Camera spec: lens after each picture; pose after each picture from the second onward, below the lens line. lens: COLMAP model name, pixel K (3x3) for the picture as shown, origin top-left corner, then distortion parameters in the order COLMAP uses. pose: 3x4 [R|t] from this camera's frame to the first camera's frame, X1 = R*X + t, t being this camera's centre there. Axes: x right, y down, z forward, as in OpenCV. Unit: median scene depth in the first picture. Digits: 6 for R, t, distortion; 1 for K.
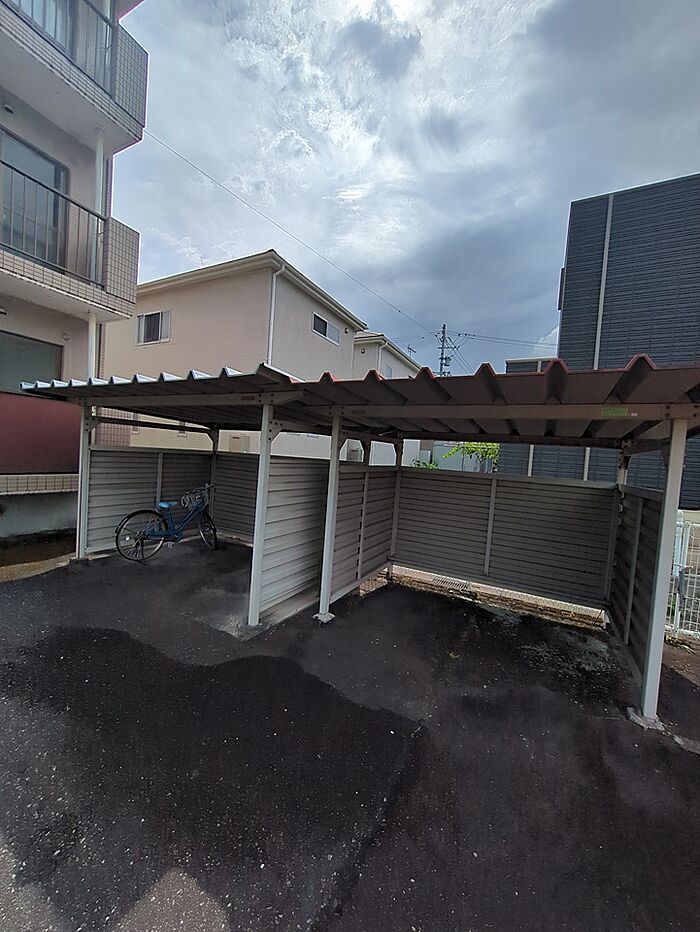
lens RADIAL K [[376.5, 0, 350.0], [0, 376.5, 466.0], [0, 0, 1]] dist [0.038749, 0.000138]
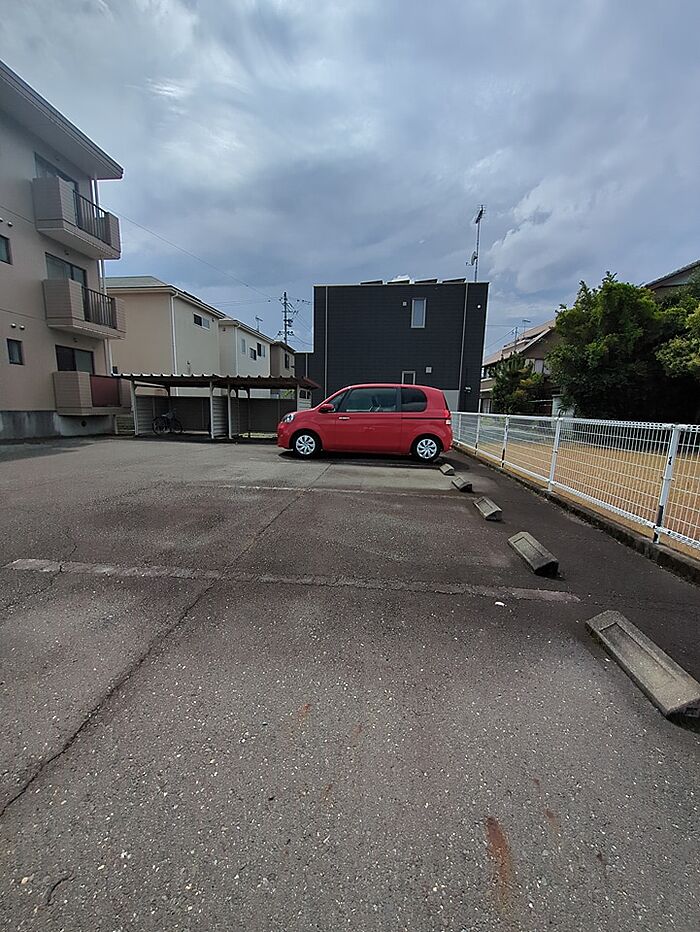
lens RADIAL K [[376.5, 0, 350.0], [0, 376.5, 466.0], [0, 0, 1]] dist [0.038749, 0.000138]
pose [[0.938490, -0.104645, 0.329069, -0.070101], [0.056156, 0.986541, 0.153570, 0.049944], [-0.340711, -0.125644, 0.931735, -0.909452]]
